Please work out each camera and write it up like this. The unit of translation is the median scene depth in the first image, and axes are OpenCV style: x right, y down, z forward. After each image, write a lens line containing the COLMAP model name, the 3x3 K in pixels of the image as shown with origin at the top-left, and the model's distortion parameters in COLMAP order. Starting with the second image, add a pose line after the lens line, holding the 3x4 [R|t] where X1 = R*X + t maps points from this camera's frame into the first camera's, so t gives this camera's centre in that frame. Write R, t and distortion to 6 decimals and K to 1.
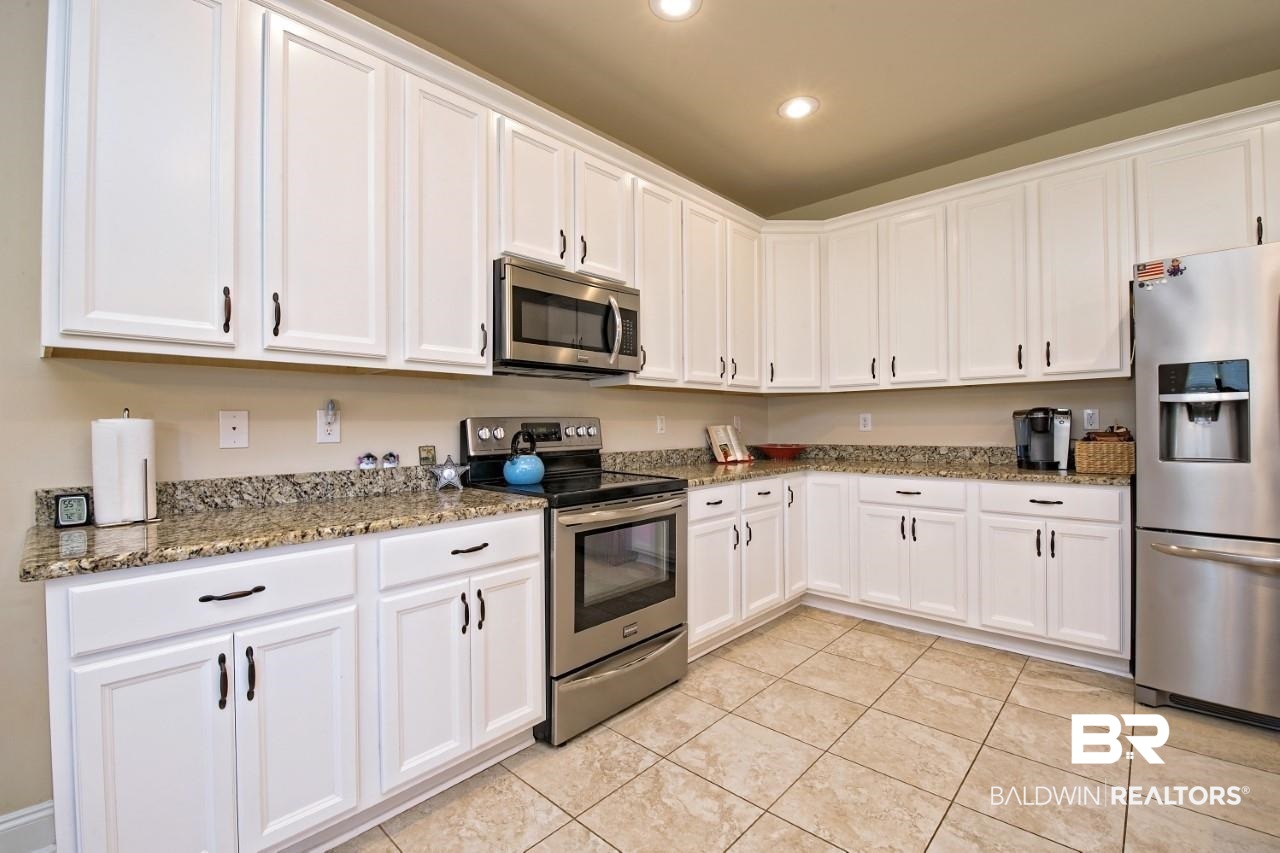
lens RADIAL K [[555.4, 0, 641.5], [0, 555.4, 423.5], [0, 0, 1]] dist [-0.002495, -0.010111]
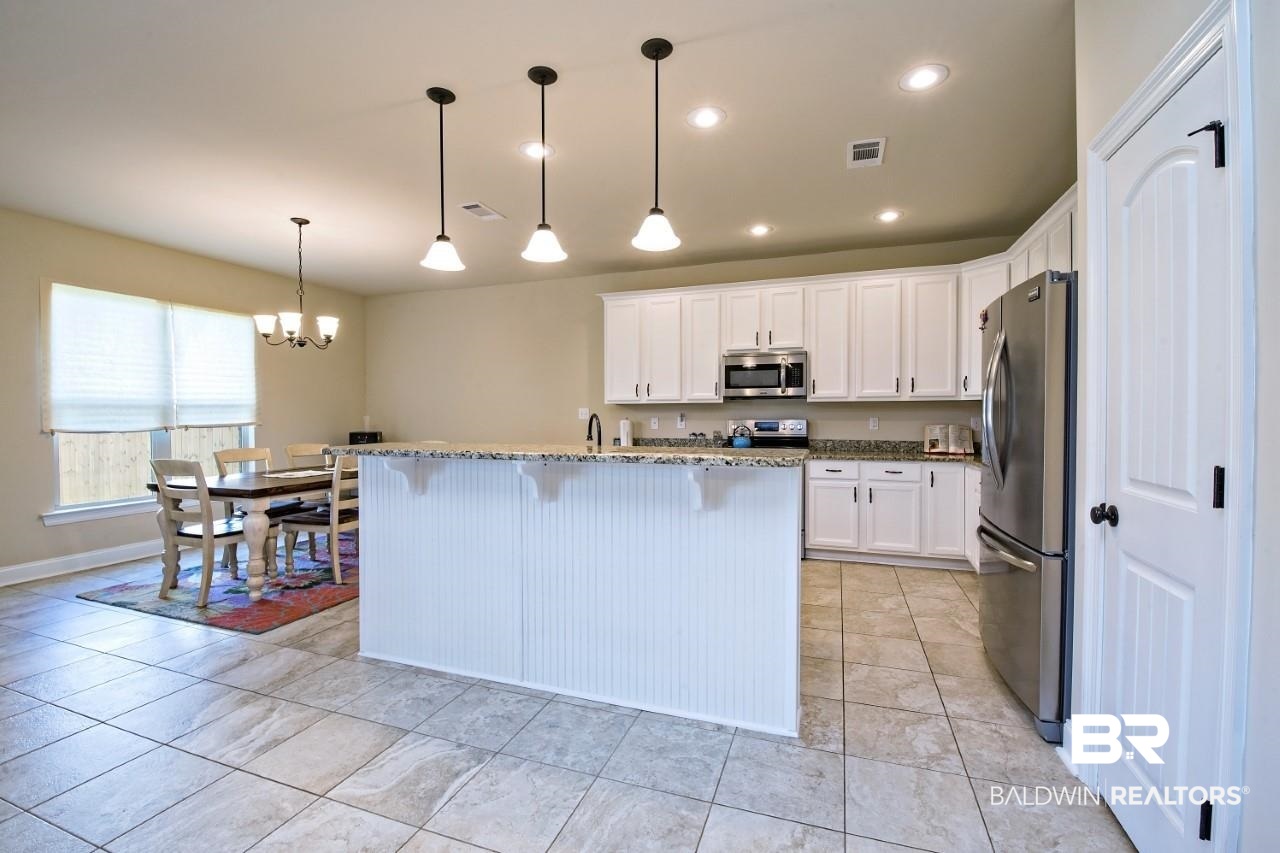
lens RADIAL K [[555.4, 0, 641.5], [0, 555.4, 423.5], [0, 0, 1]] dist [-0.002495, -0.010111]
pose [[0.391835, 0.024371, -0.919712, 1.663844], [0.002062, 0.999623, 0.027366, -0.057693], [0.920033, -0.012619, 0.391638, -0.246823]]
